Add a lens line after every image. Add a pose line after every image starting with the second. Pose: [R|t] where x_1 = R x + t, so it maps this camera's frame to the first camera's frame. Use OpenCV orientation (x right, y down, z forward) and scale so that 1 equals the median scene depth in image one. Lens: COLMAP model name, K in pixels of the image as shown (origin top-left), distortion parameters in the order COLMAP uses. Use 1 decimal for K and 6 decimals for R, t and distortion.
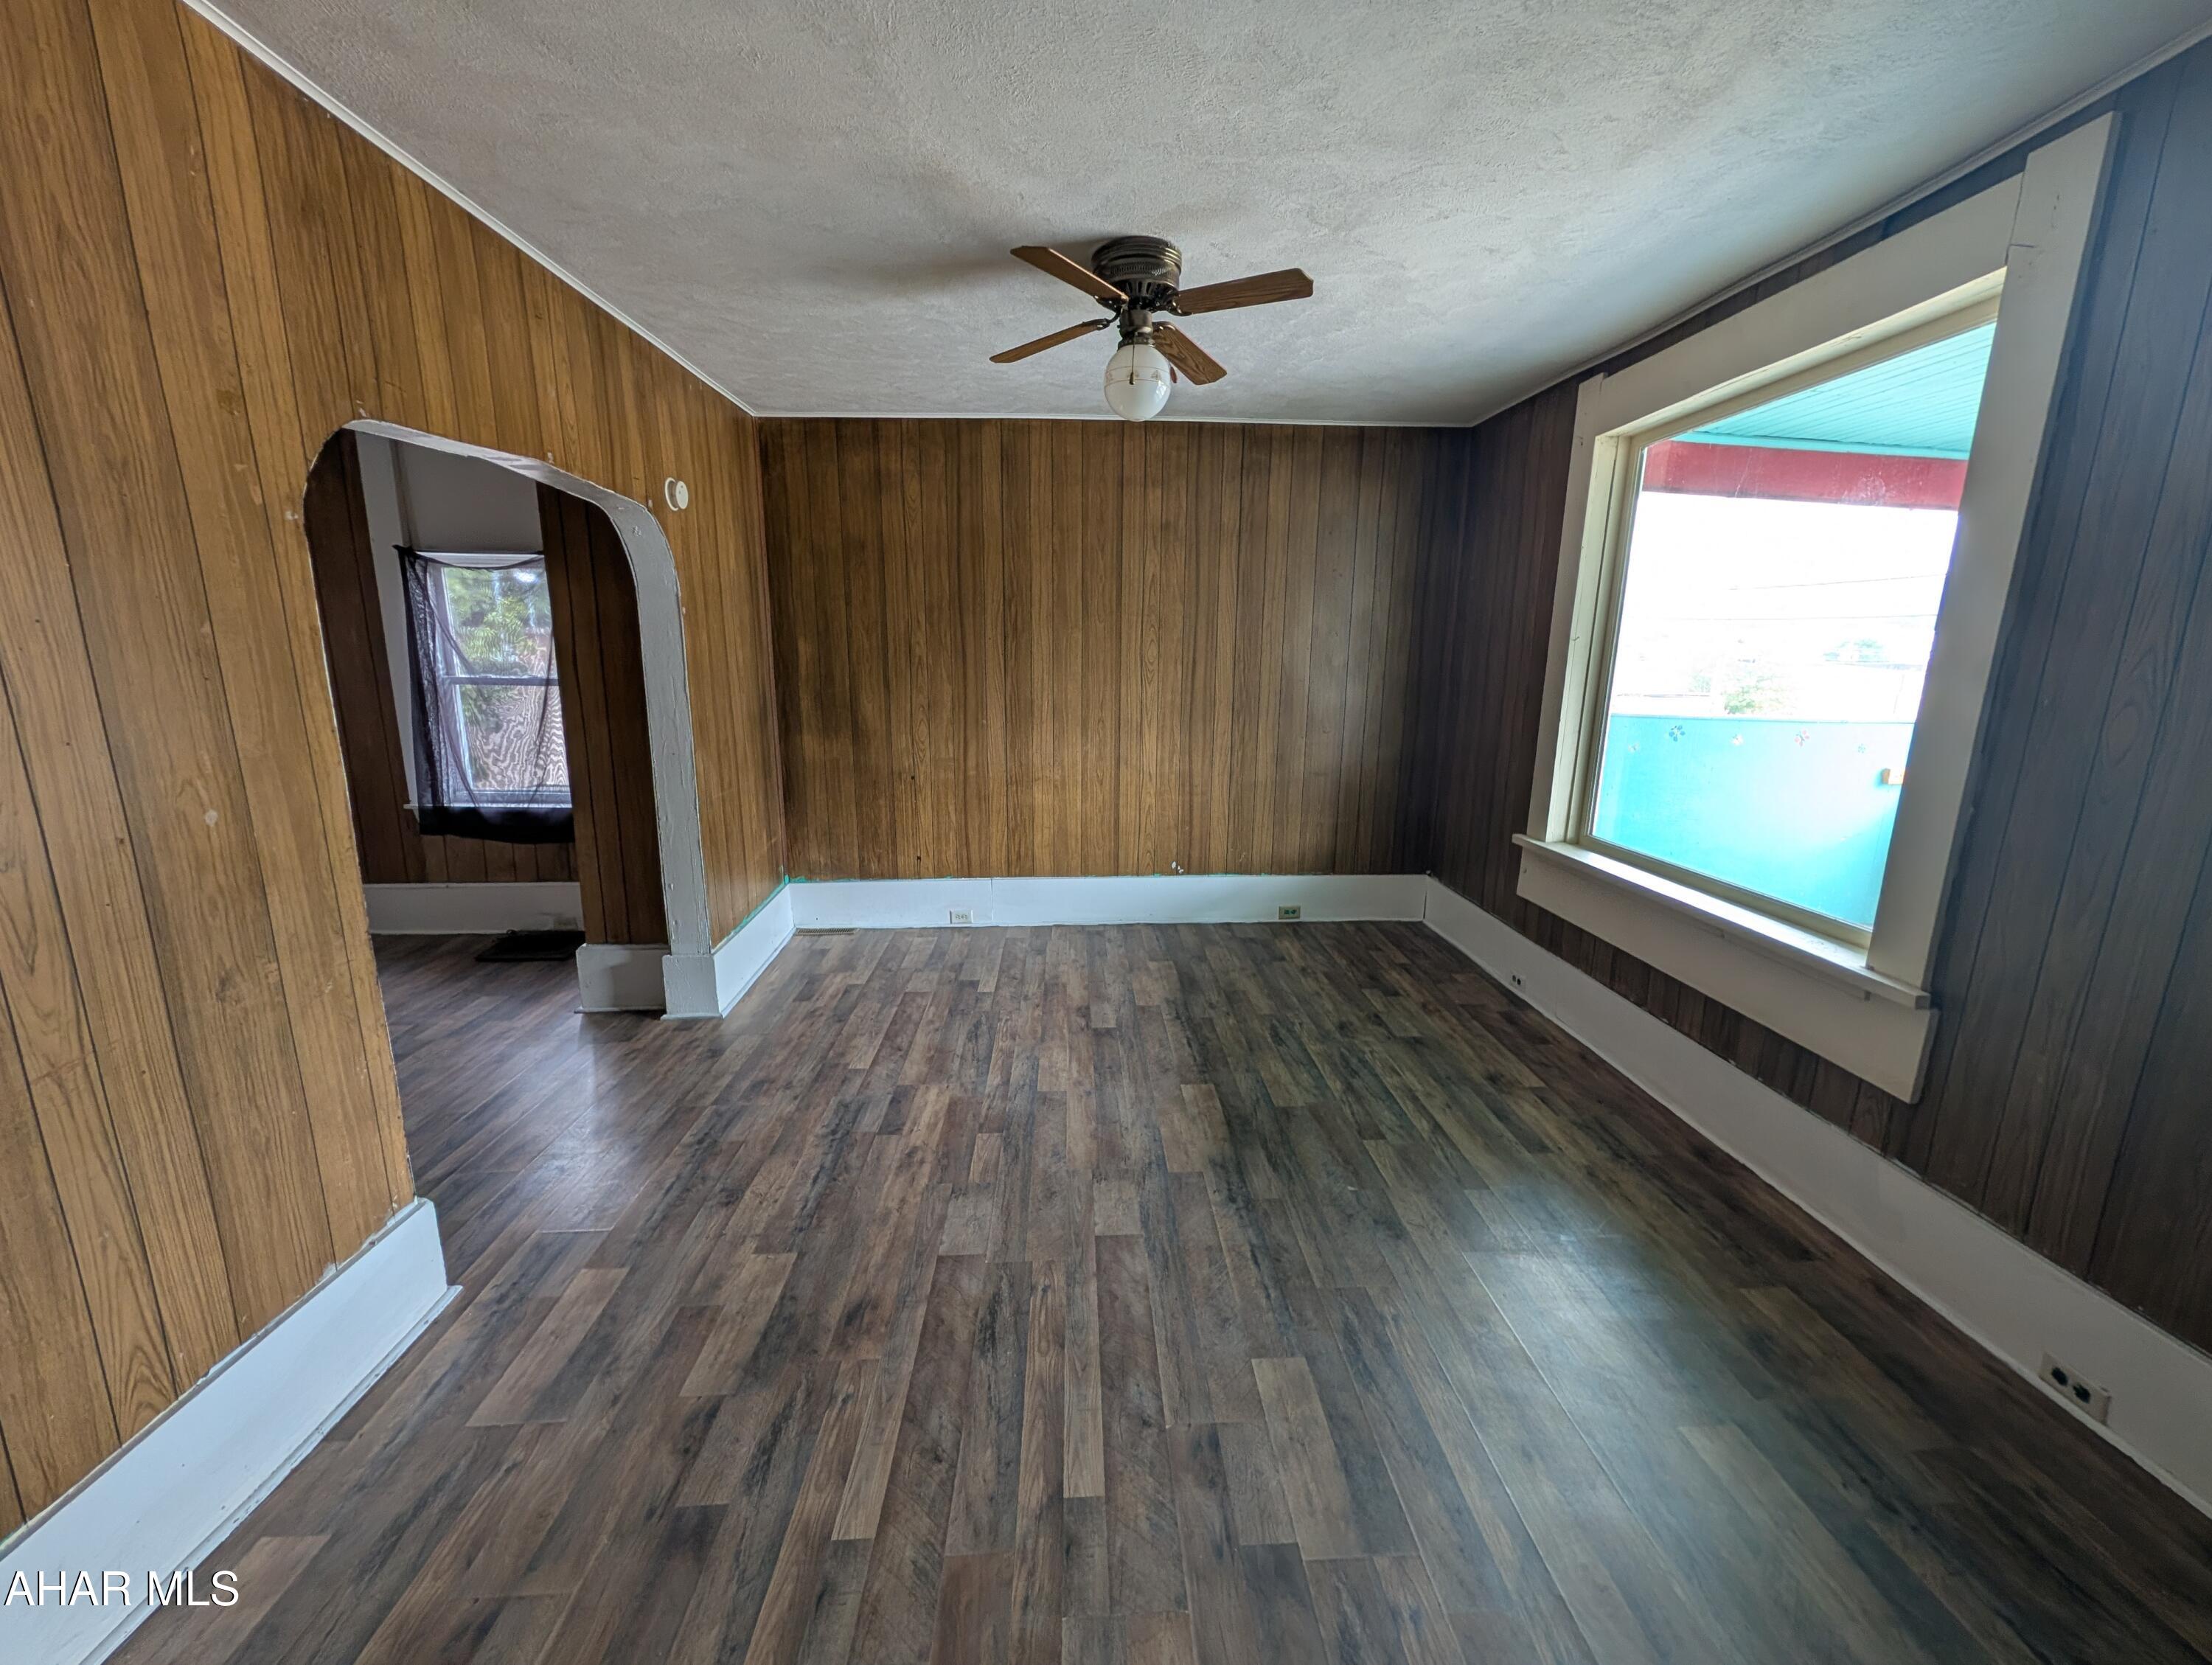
lens RADIAL K [[852.0, 0, 1107.5], [0, 852.0, 833.5], [0, 0, 1]] dist [0.000342, 0.000492]
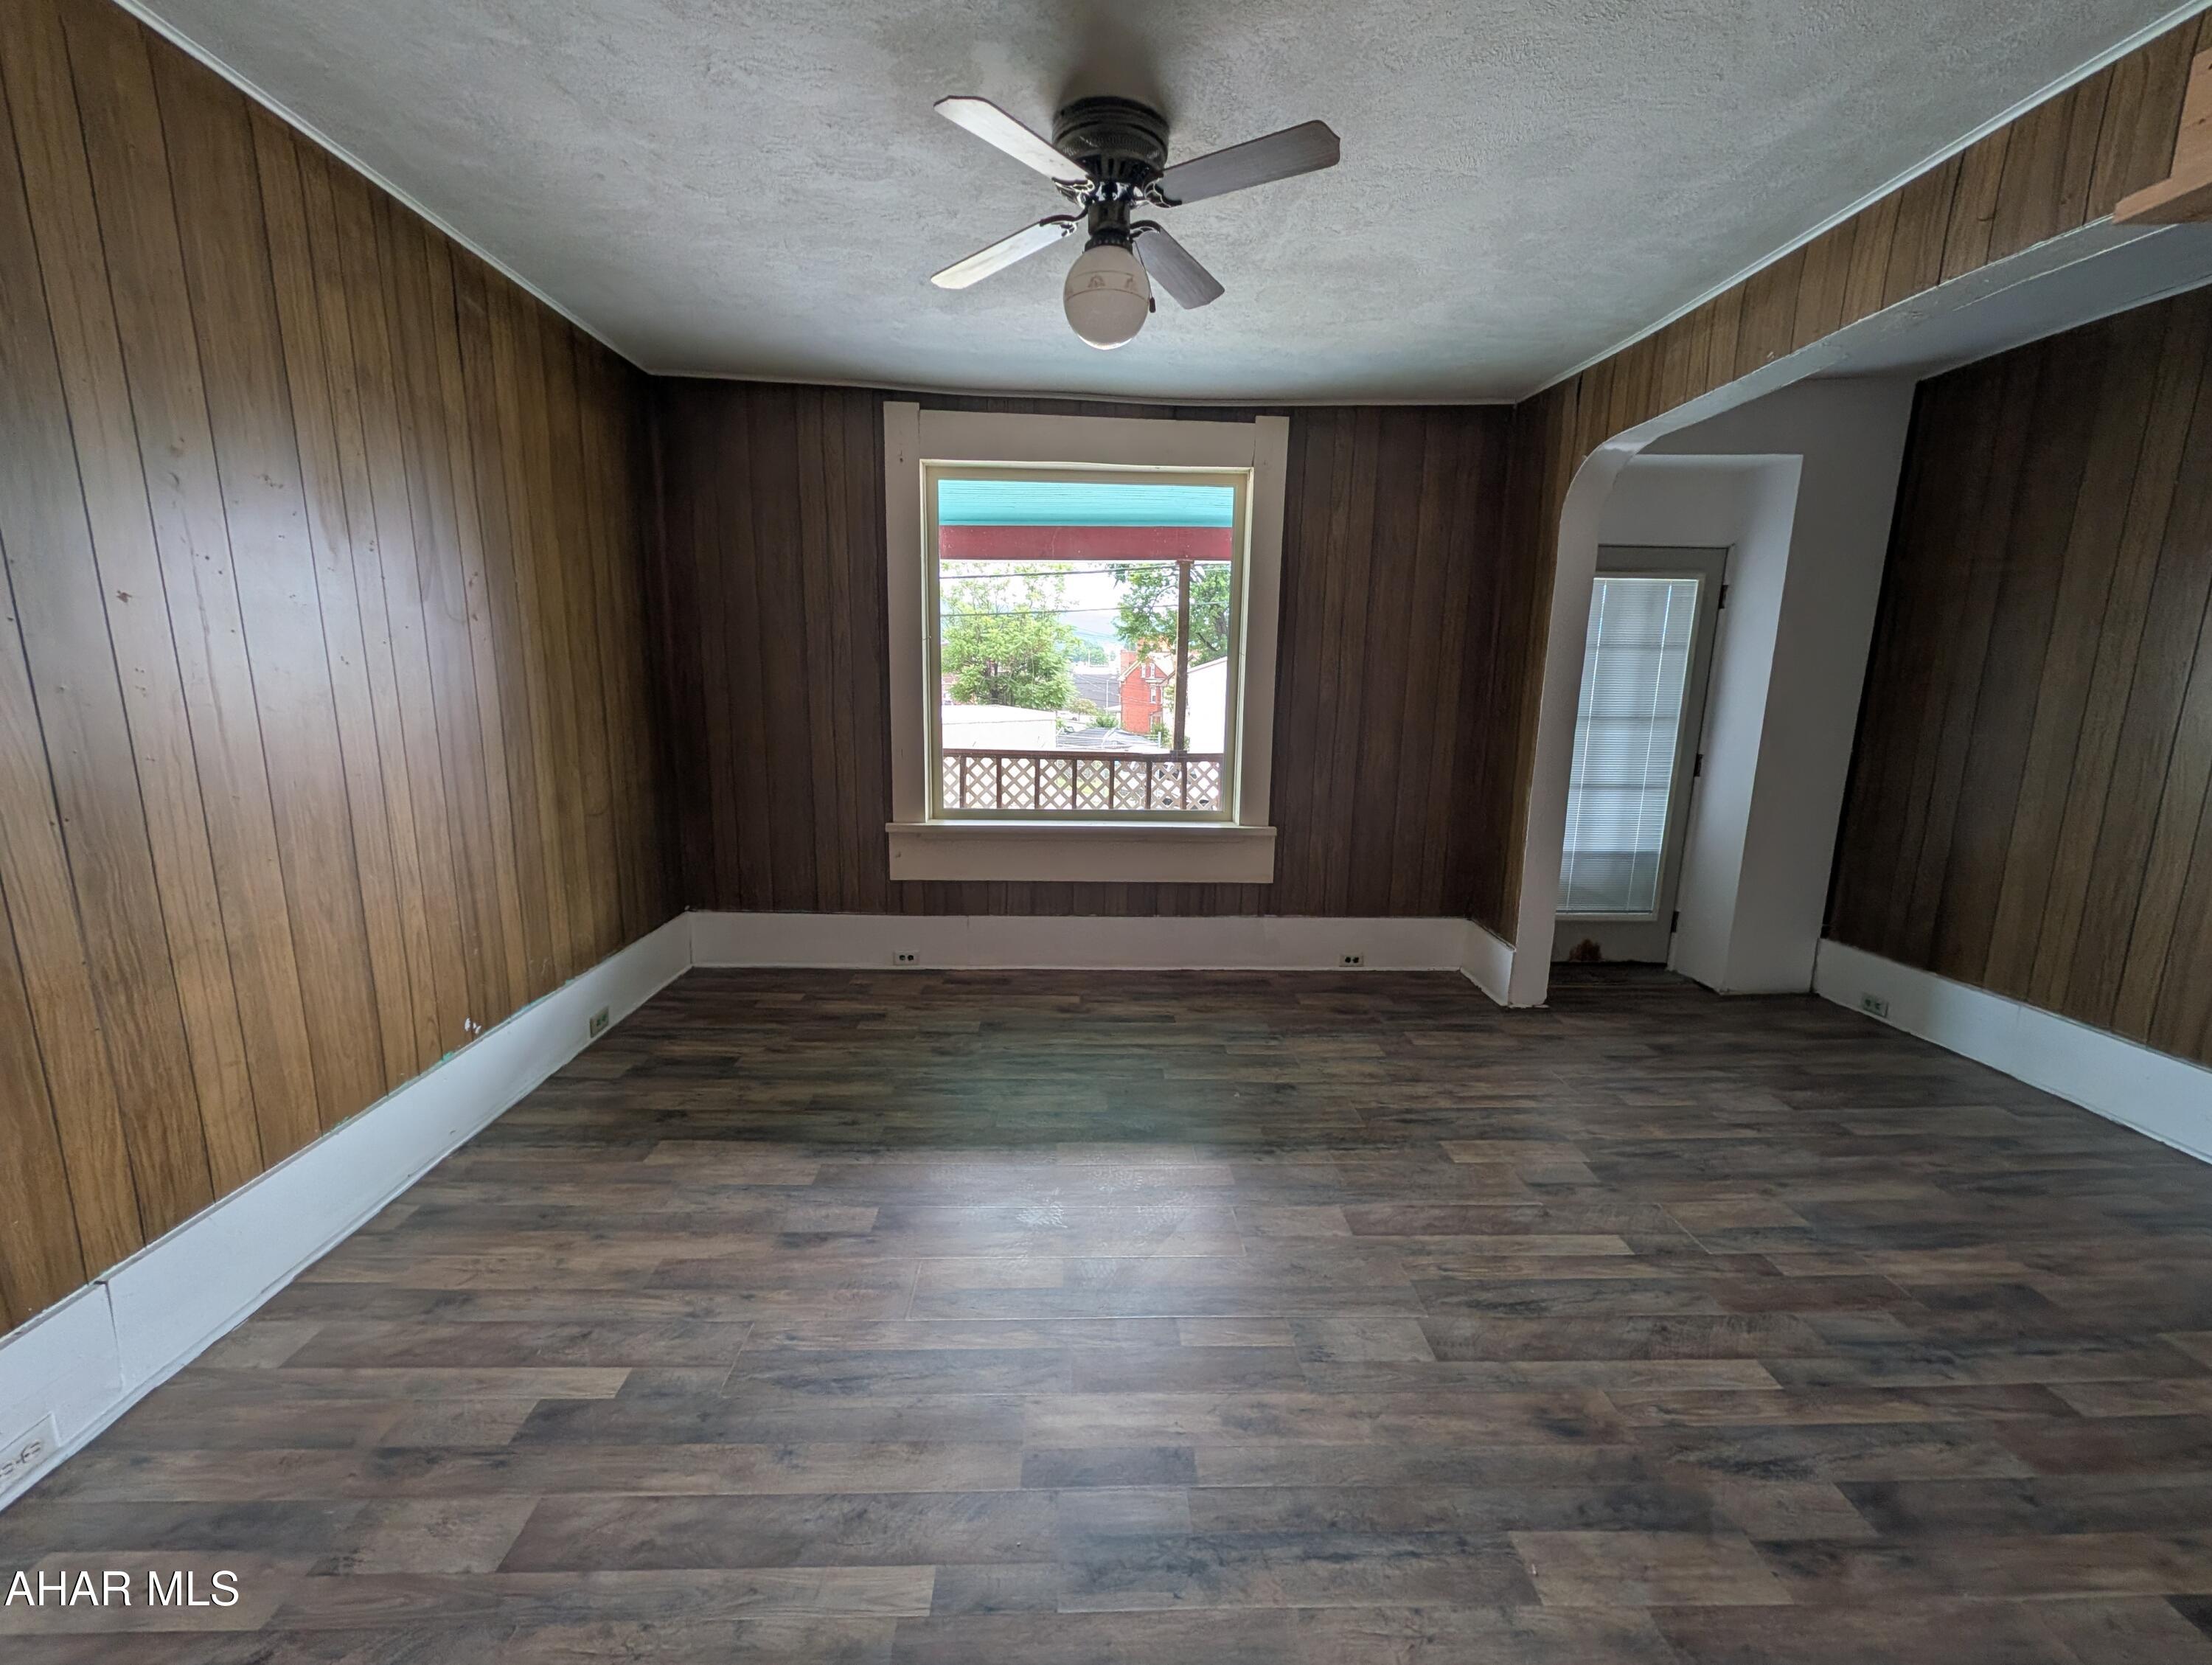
lens RADIAL K [[852.0, 0, 1105.9], [0, 852.0, 829.8], [0, 0, 1]] dist [0.000342, 0.000492]
pose [[0.003285, -0.189658, 0.981845, -0.565620], [0.187268, 0.964596, 0.185700, -0.140524], [-0.982303, 0.183258, 0.038685, 0.726277]]
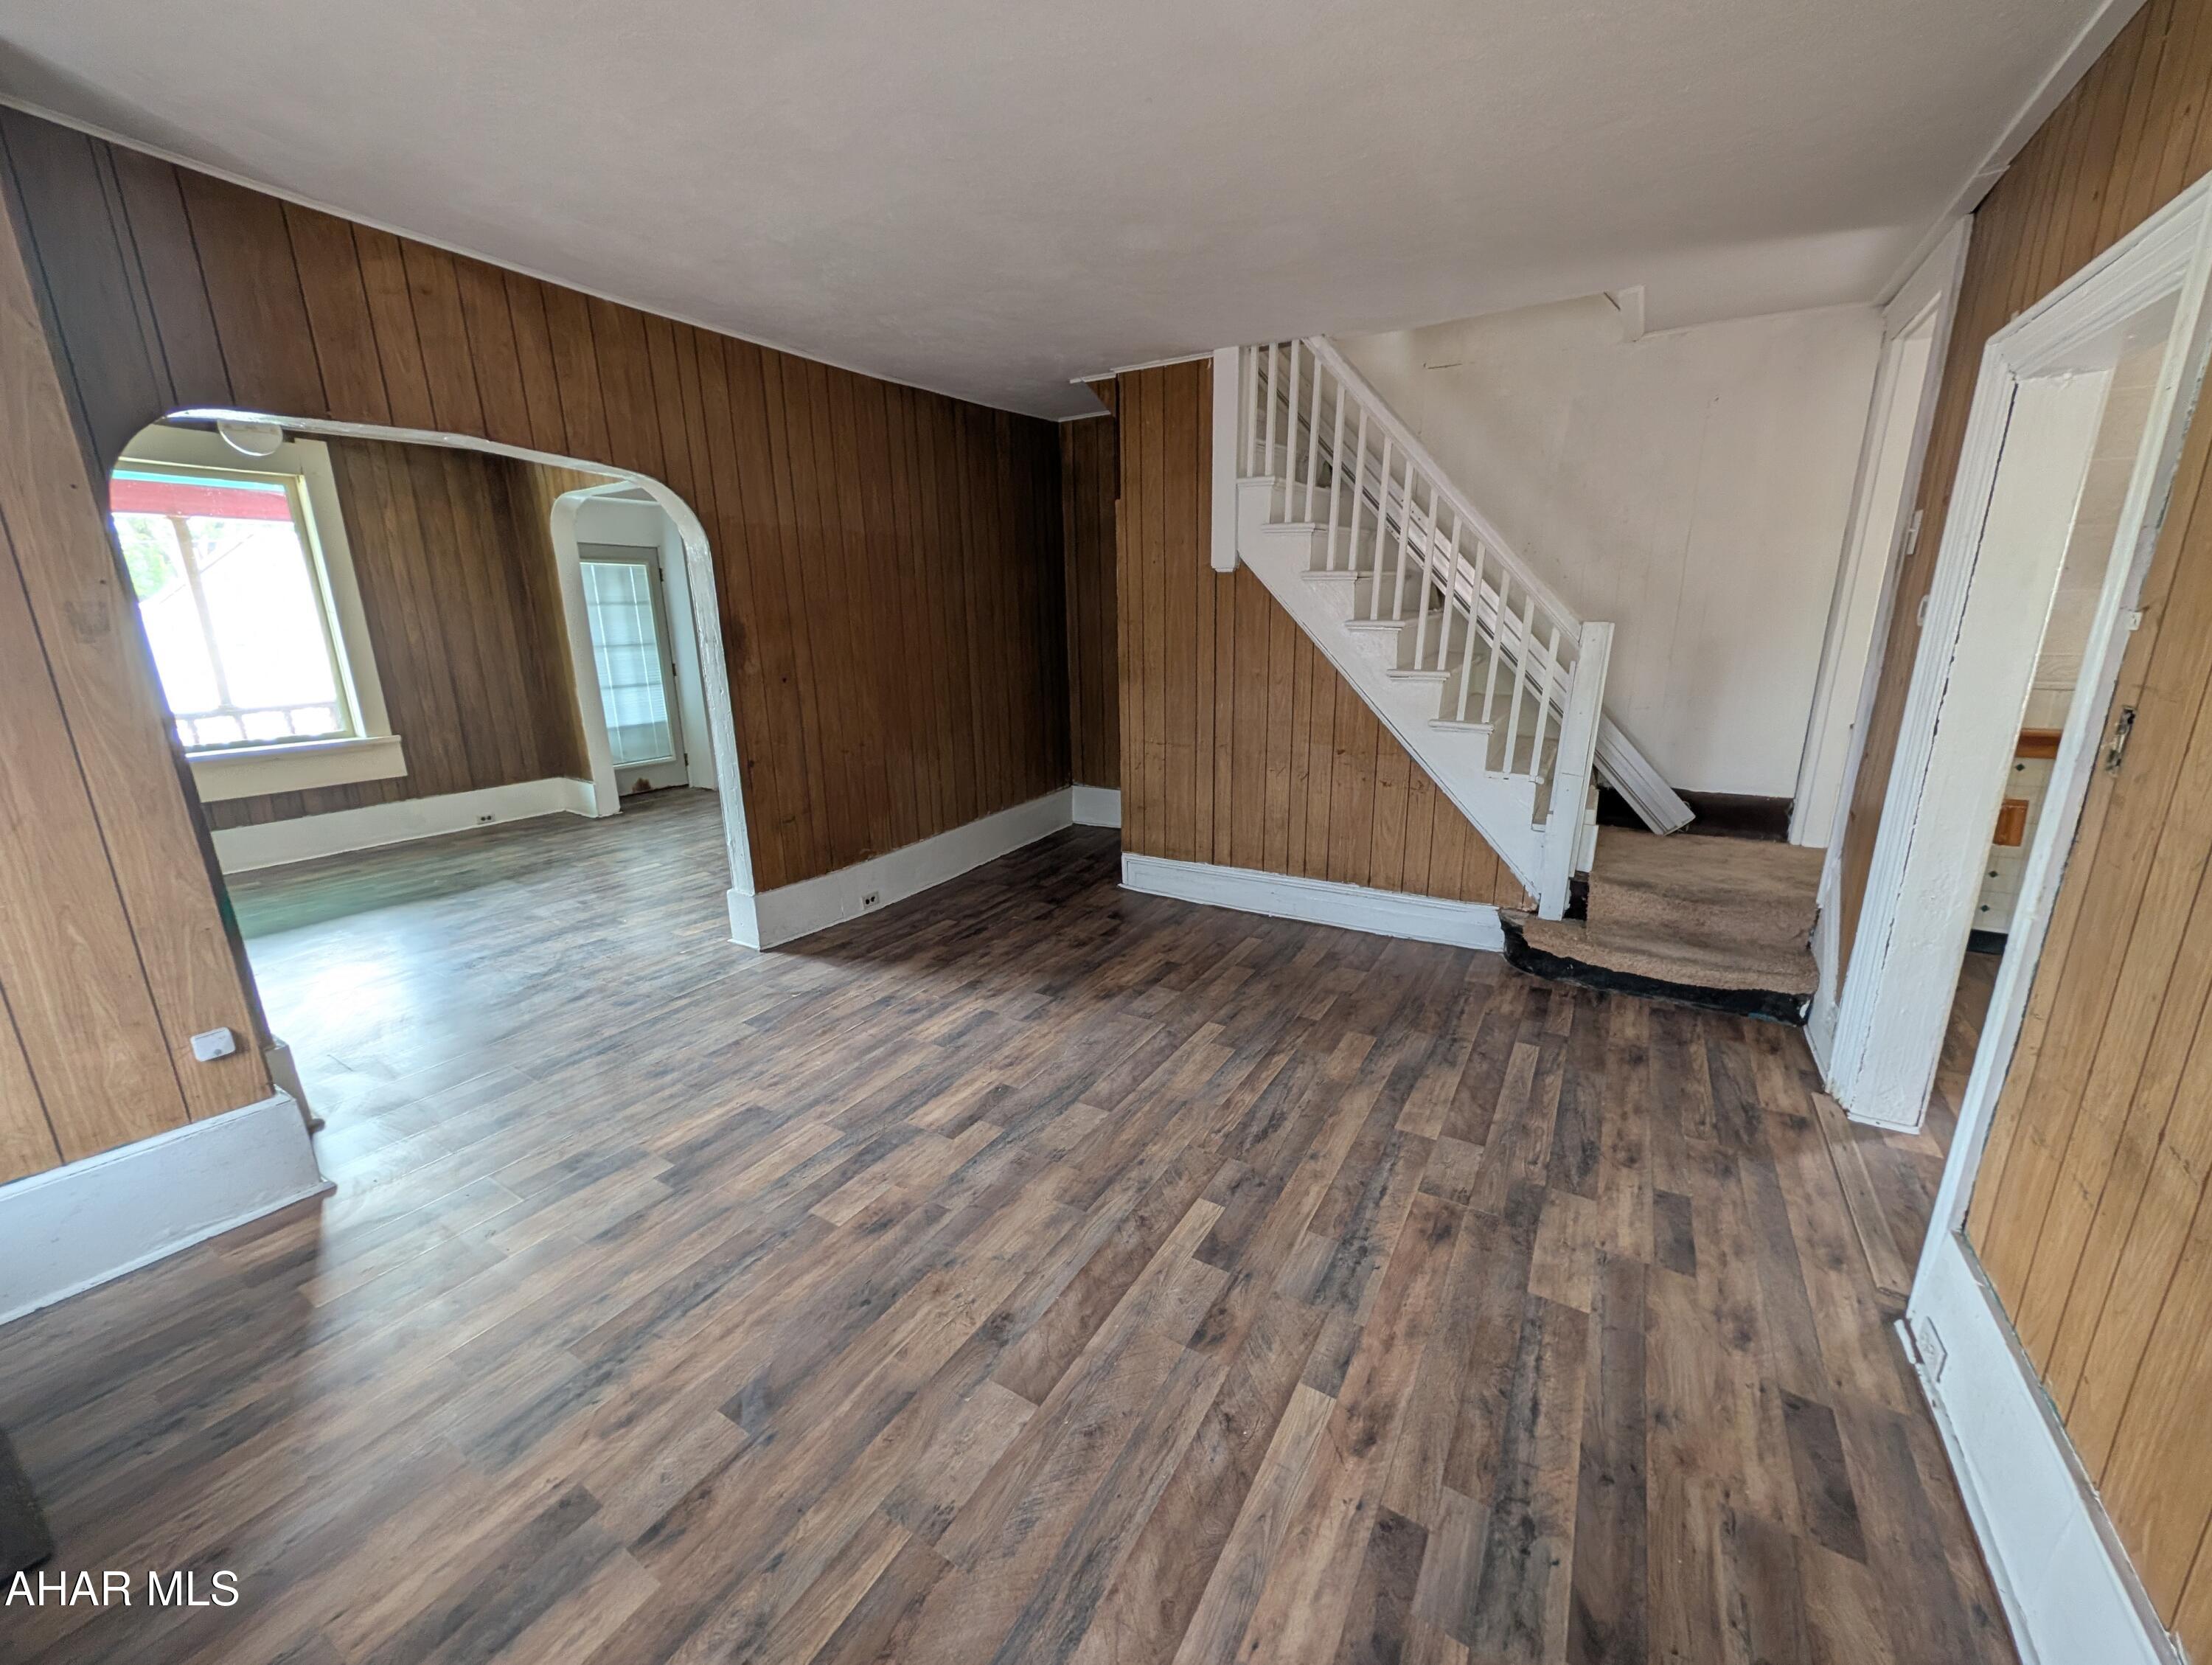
lens RADIAL K [[852.0, 0, 1104.5], [0, 852.0, 829.7], [0, 0, 1]] dist [0.000342, 0.000492]
pose [[-0.832922, -0.129869, 0.537937, -1.433925], [0.121207, 0.905658, 0.406316, -0.220474], [-0.539954, 0.403631, -0.738601, 1.081608]]
